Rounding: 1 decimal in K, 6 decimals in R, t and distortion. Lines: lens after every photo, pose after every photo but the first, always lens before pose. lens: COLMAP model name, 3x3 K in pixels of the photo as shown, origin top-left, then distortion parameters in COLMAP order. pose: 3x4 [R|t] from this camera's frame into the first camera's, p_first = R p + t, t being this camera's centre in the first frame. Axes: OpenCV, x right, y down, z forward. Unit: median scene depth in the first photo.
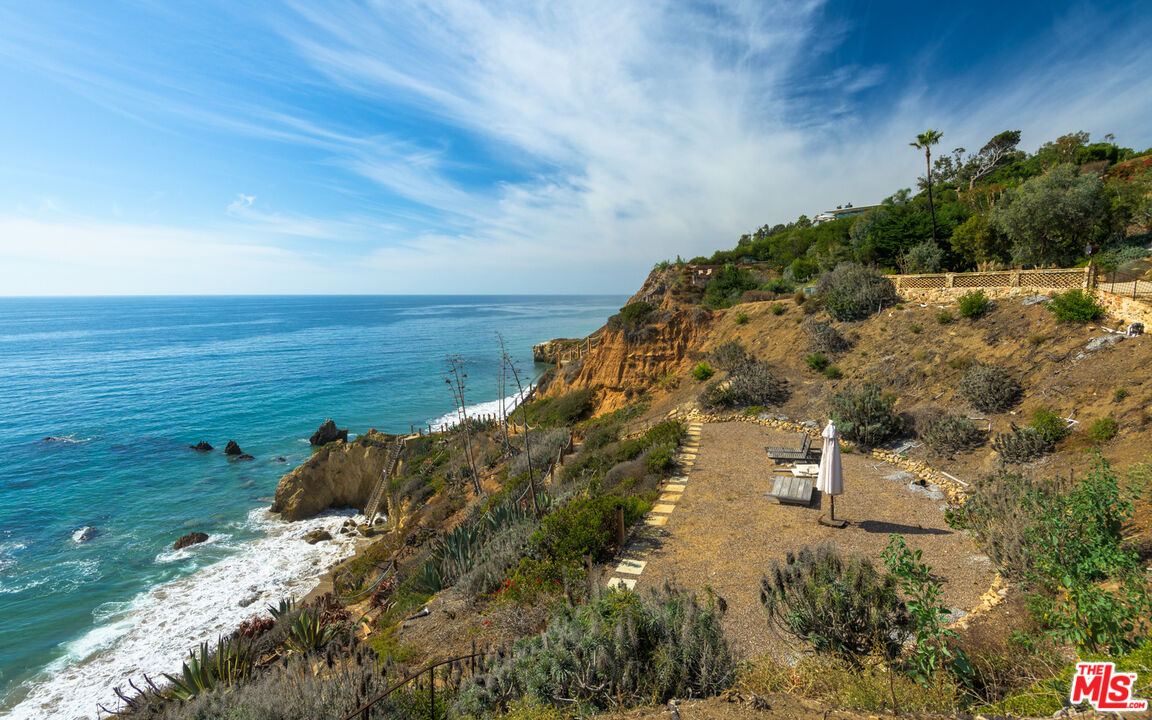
lens RADIAL K [[905.7, 0, 576.0], [0, 905.7, 360.0], [0, 0, 1]] dist [0.000099, -0.001339]
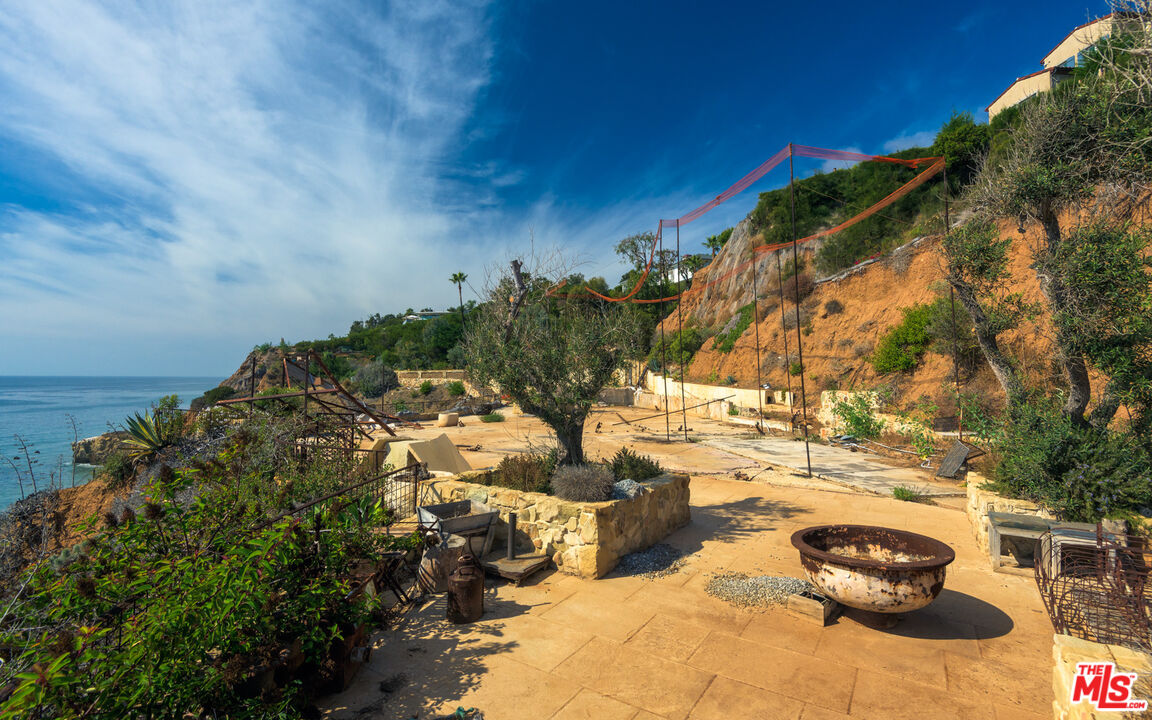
lens RADIAL K [[507.4, 0, 575.9], [0, 507.4, 345.0], [0, 0, 1]] dist [-0.000169, -0.000584]
pose [[0.766090, 0.050300, 0.640763, 0.003511], [0.042835, 0.990721, -0.128984, -0.030803], [-0.641305, 0.126261, 0.756826, 0.494756]]
